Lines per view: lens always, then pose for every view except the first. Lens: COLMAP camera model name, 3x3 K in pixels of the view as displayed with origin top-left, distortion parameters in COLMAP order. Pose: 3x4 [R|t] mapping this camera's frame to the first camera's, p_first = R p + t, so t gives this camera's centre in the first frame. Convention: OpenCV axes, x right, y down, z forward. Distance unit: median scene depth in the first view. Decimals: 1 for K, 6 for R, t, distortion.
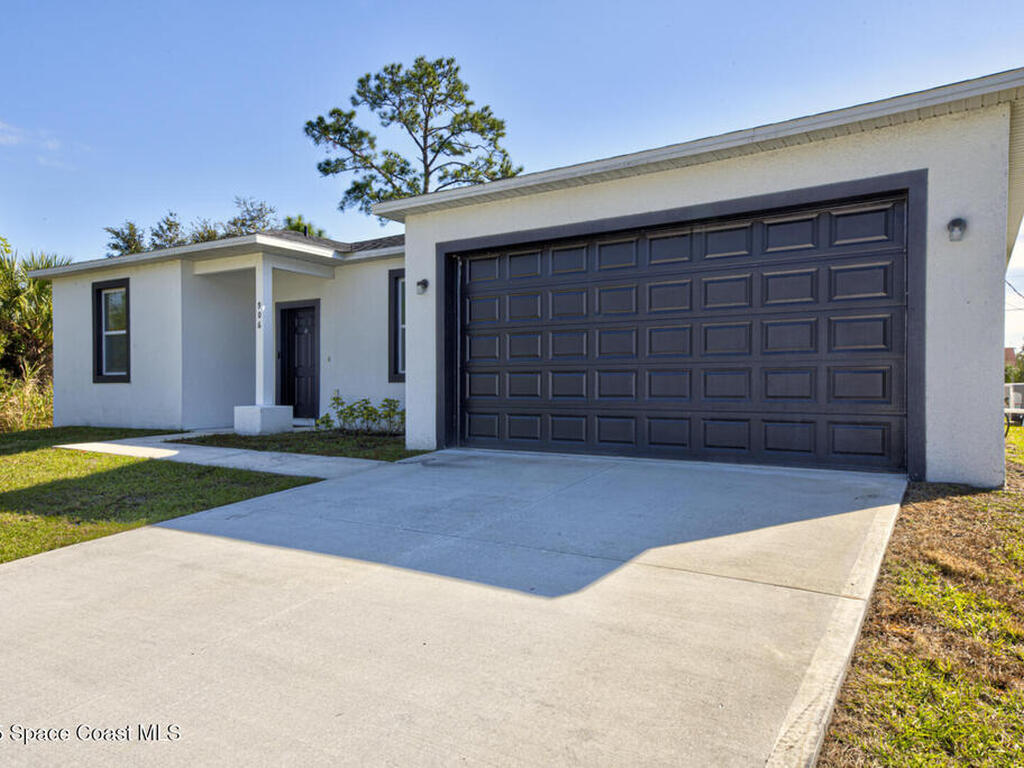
lens RADIAL K [[662.2, 0, 512.0], [0, 662.2, 384.0], [0, 0, 1]] dist [0.047418, 0.000730]
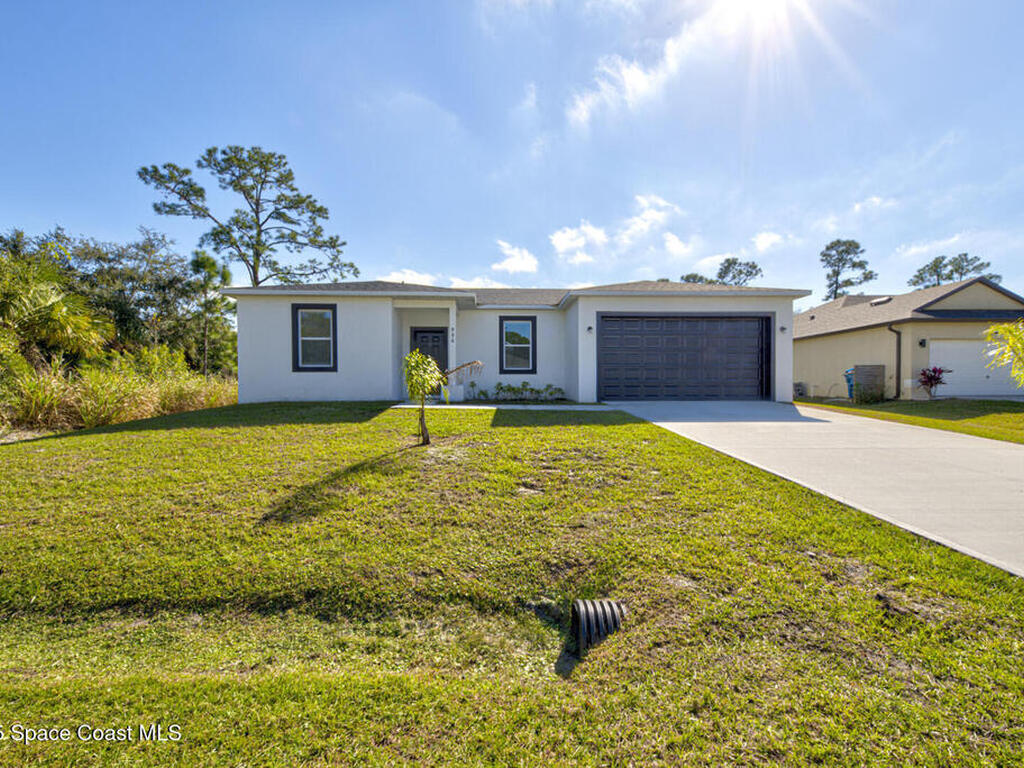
lens RADIAL K [[407.7, 0, 512.0], [0, 407.7, 384.0], [0, 0, 1]] dist [0.020234, 0.000021]
pose [[0.833523, 0.005920, 0.552453, -0.172008], [-0.002268, 0.999971, -0.007294, 0.007243], [-0.552480, 0.004827, 0.833512, -0.000229]]
